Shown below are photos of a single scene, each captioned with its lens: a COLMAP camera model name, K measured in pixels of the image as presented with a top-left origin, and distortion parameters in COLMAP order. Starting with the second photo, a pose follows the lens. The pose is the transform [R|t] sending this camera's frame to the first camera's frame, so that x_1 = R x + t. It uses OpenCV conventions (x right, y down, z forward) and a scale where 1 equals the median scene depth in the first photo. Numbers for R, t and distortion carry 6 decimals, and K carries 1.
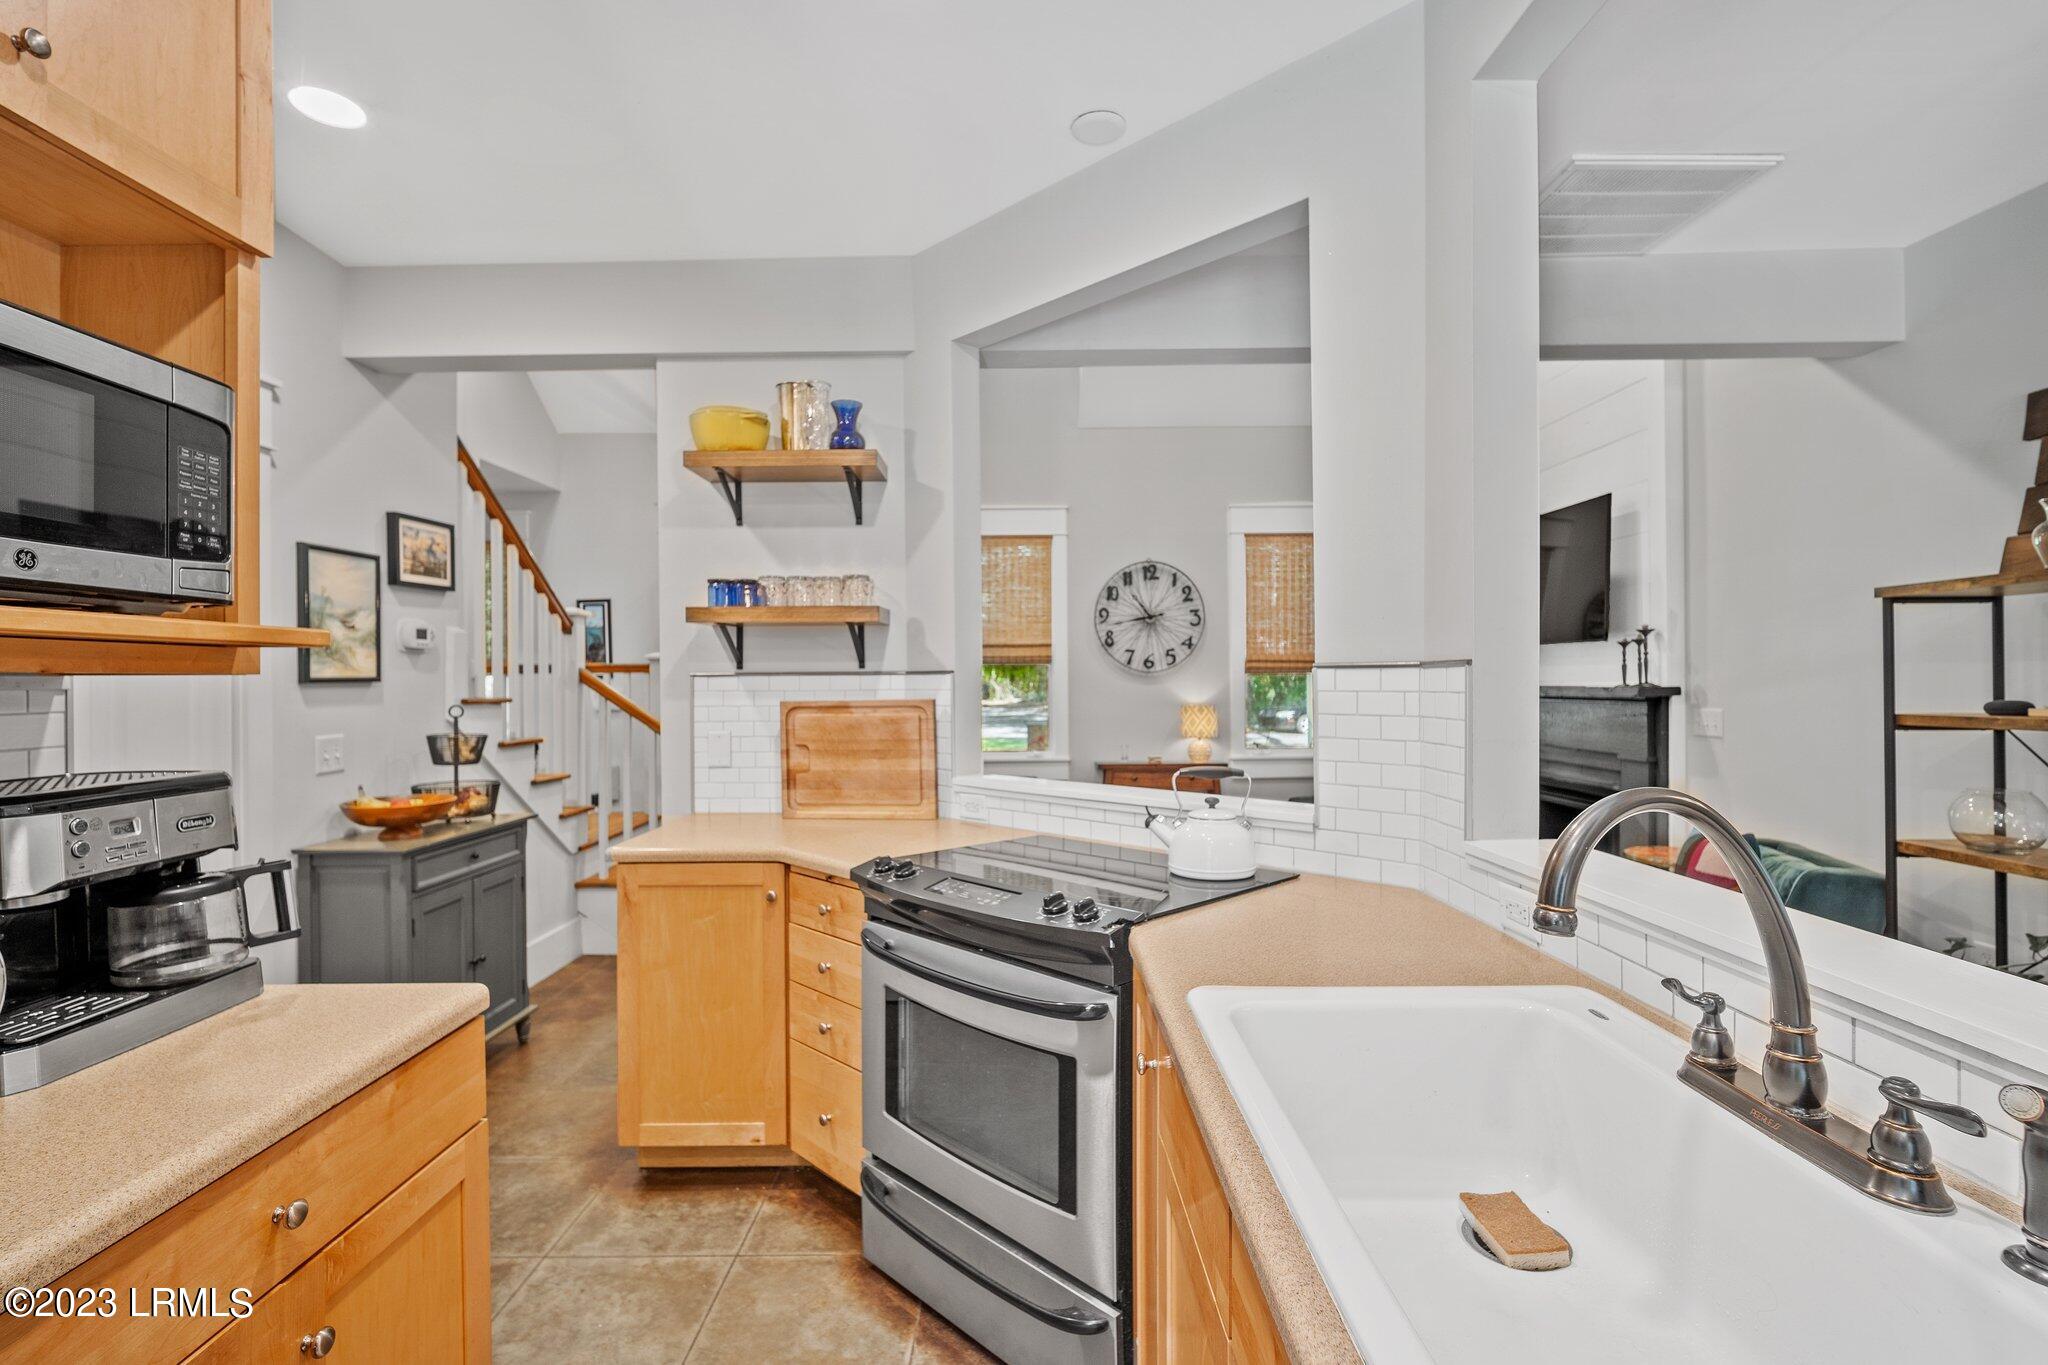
lens RADIAL K [[919.3, 0, 1020.0], [0, 919.3, 683.8], [0, 0, 1]] dist [-0.011082, 0.003223]
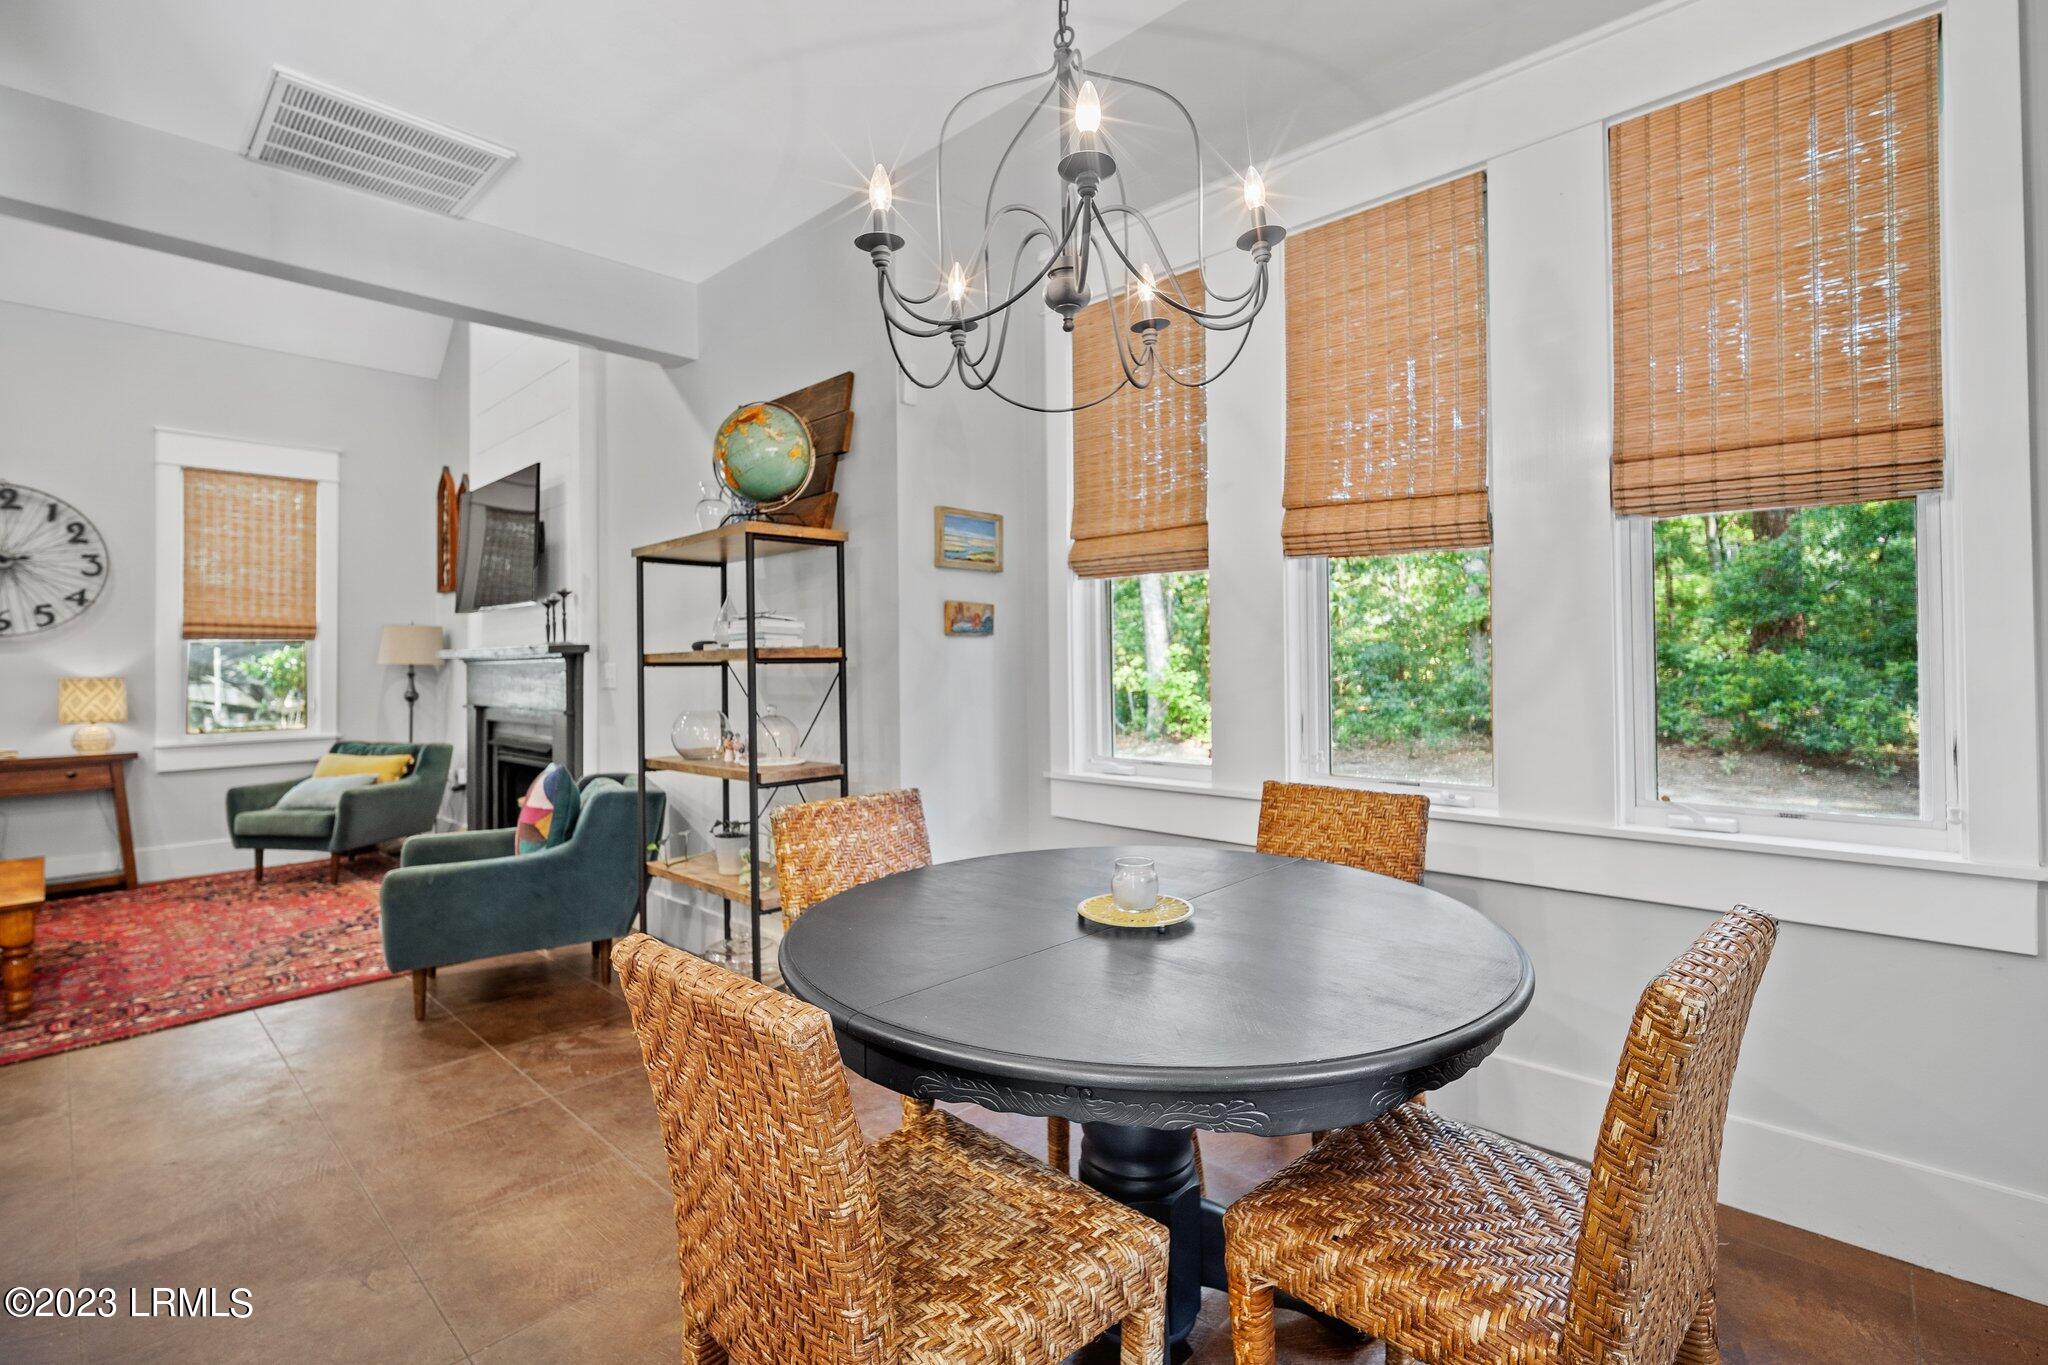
lens RADIAL K [[919.3, 0, 1020.5], [0, 919.3, 662.2], [0, 0, 1]] dist [-0.011082, 0.003223]
pose [[0.687709, -0.000604, 0.725986, 0.171694], [0.012346, 0.999865, -0.010863, 0.026343], [-0.725881, 0.016434, 0.687624, -0.080560]]
